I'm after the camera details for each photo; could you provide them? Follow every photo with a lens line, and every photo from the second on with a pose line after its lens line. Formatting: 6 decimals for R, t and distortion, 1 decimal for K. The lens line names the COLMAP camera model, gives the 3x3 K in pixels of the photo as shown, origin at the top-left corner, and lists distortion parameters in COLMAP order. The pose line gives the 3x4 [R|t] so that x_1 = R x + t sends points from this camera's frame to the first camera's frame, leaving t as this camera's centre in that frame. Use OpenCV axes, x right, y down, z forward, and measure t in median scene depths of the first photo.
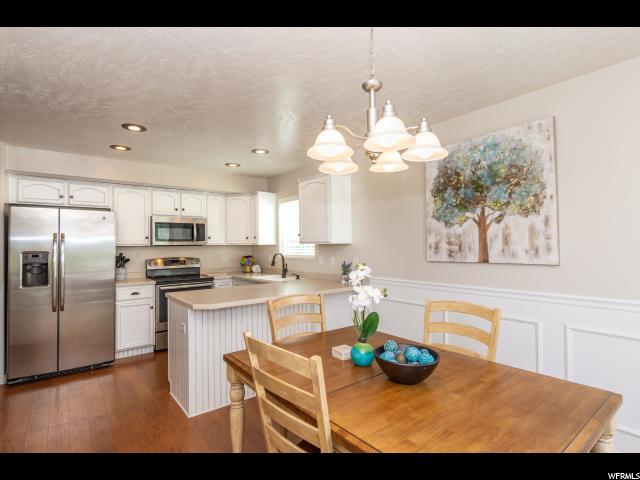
lens RADIAL K [[307.0, 0, 310.1], [0, 307.0, 240.8], [0, 0, 1]] dist [-0.018024, 0.001729]
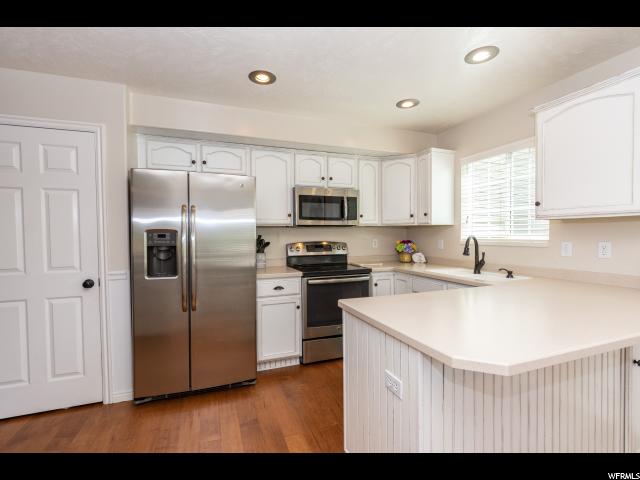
lens RADIAL K [[292.0, 0, 320.0], [0, 292.0, 239.4], [0, 0, 1]] dist [-0.001125, -0.000494]
pose [[0.950280, 0.009486, -0.311251, -0.230110], [0.002509, 0.999270, 0.038117, 0.023284], [0.311385, -0.037003, 0.949563, 0.319415]]
